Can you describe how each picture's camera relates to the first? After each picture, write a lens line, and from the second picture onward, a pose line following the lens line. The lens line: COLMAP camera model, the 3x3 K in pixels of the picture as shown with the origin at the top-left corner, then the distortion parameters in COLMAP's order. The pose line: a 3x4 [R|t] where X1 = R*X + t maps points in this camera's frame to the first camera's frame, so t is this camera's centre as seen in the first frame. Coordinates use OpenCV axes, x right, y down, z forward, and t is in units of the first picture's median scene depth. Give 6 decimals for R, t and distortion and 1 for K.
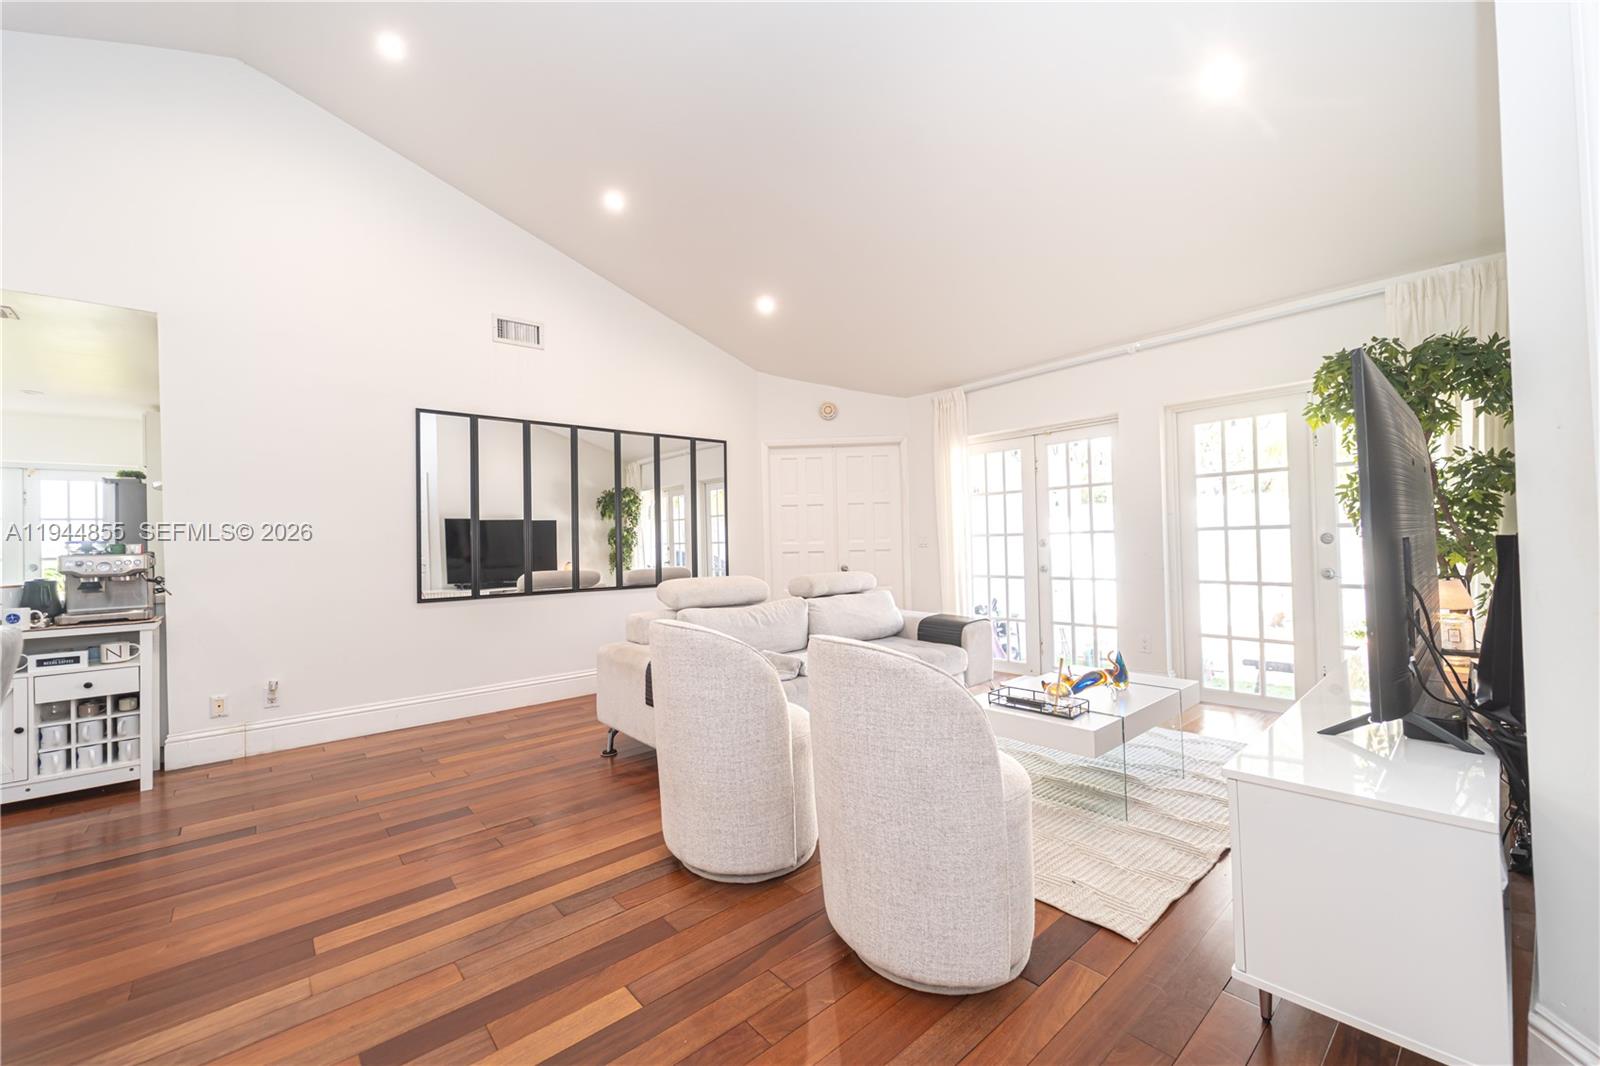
lens RADIAL K [[635.2, 0, 800.0], [0, 635.2, 533.0], [0, 0, 1]] dist [-0.008030, -0.000160]
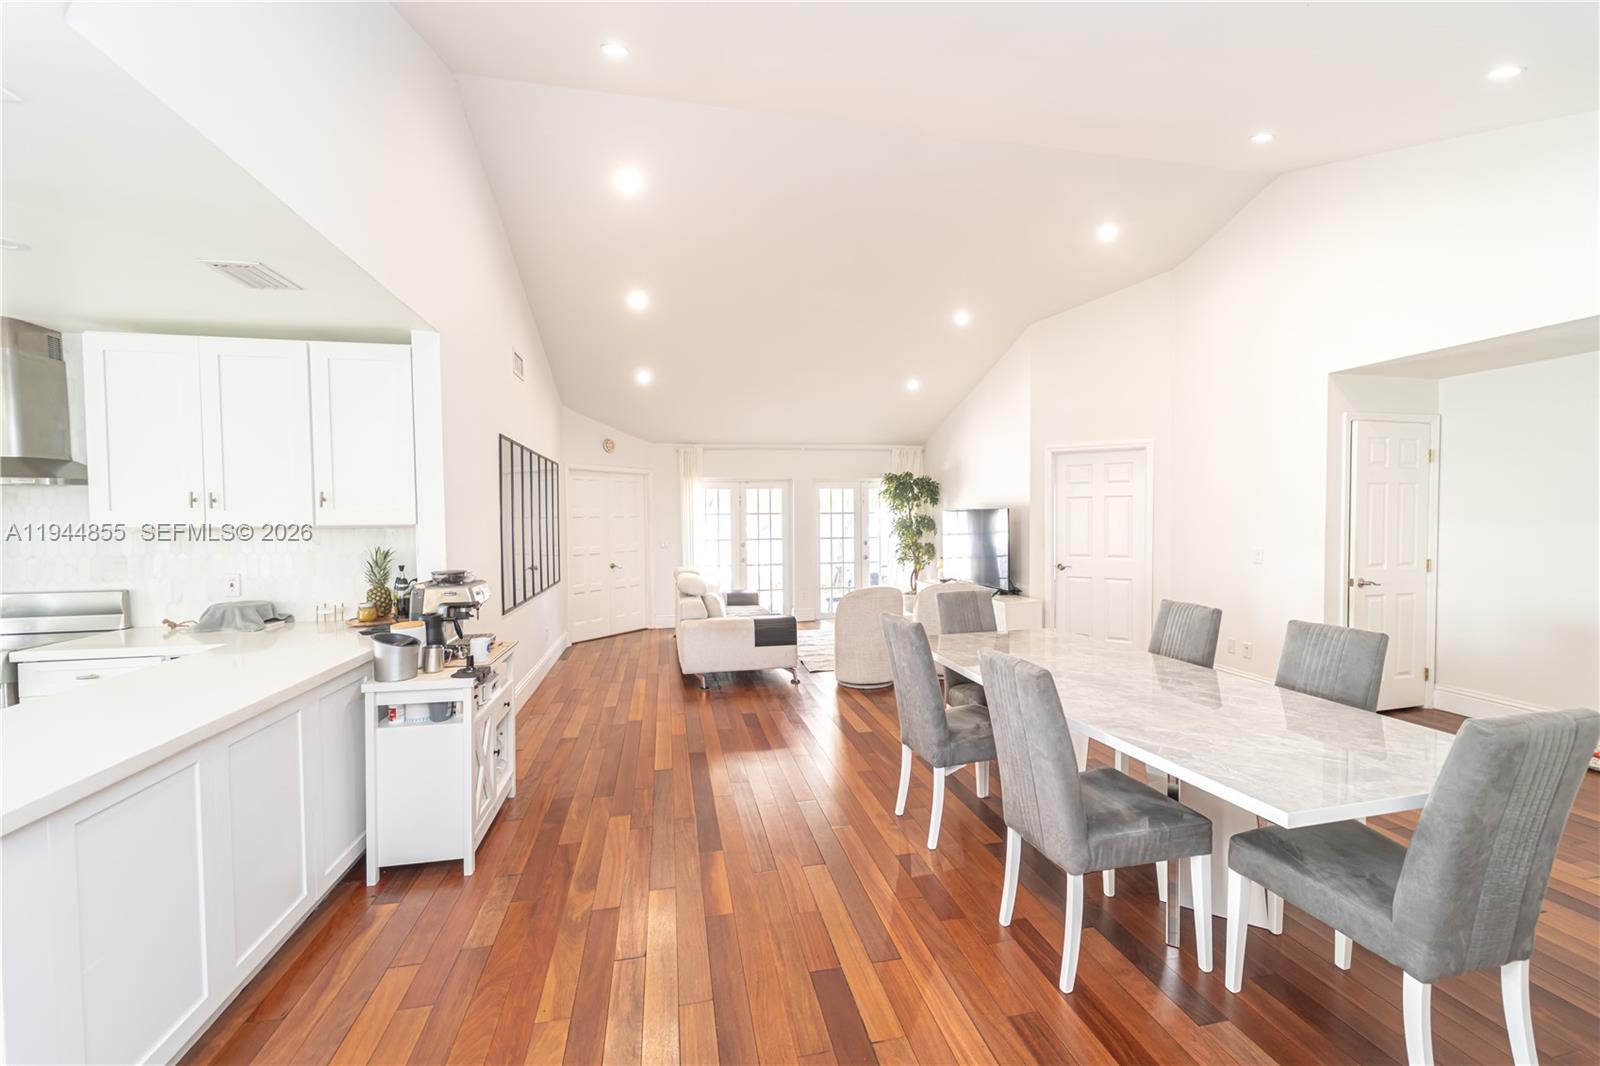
lens RADIAL K [[631.0, 0, 800.0], [0, 631.0, 533.0], [0, 0, 1]] dist [-0.008831, 0.000055]
pose [[0.487298, -0.004065, 0.873226, -1.235019], [-0.017483, 0.999743, 0.014410, -0.052031], [-0.873061, -0.022289, 0.487102, 0.032548]]
